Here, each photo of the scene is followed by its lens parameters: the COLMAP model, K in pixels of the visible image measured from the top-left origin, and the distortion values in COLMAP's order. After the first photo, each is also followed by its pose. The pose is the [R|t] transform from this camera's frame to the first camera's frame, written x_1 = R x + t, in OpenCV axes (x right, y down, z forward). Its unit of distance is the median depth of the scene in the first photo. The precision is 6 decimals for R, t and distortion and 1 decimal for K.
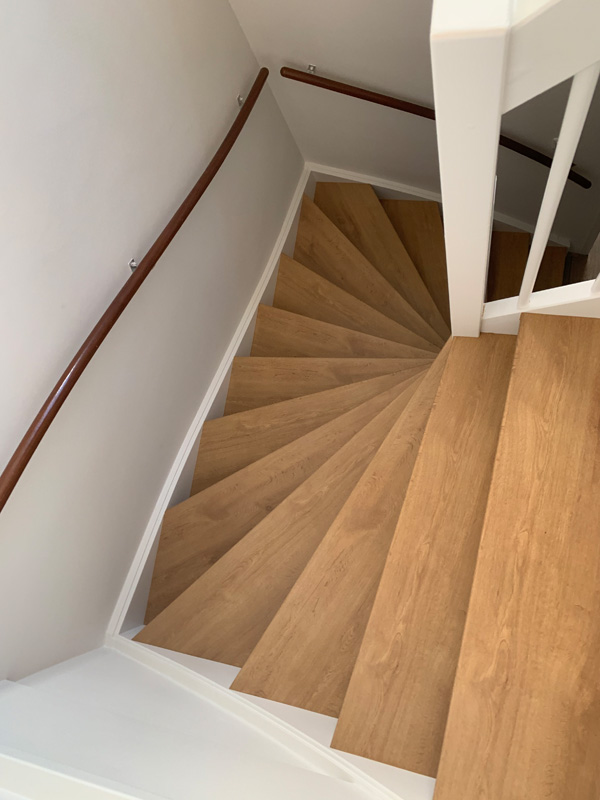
lens RADIAL K [[610.5, 0, 295.8], [0, 610.5, 401.2], [0, 0, 1]] dist [0.049005, -0.055334]
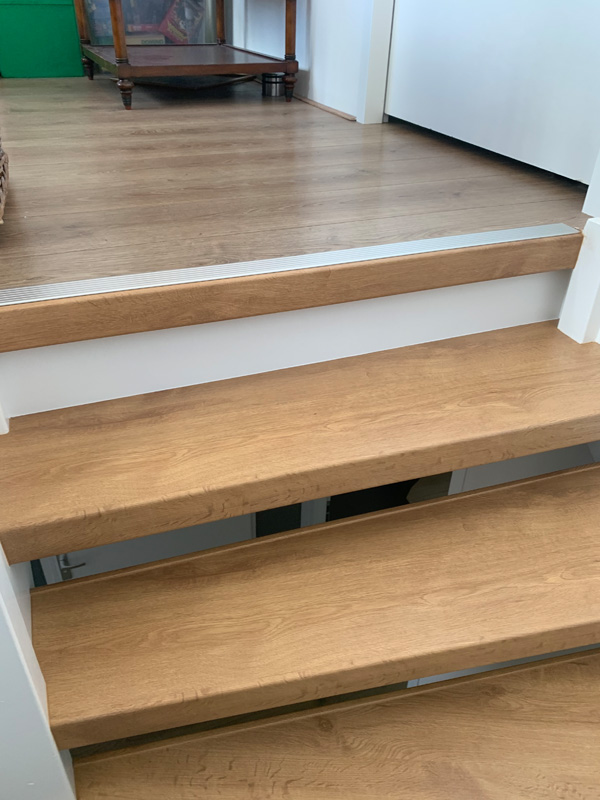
lens RADIAL K [[610.5, 0, 295.8], [0, 610.5, 401.2], [0, 0, 1]] dist [0.049005, -0.055334]
pose [[-0.499565, -0.243335, 0.831398, -0.201948], [0.866068, -0.119255, 0.485494, -0.167437], [-0.018990, 0.962583, 0.270320, 0.737109]]
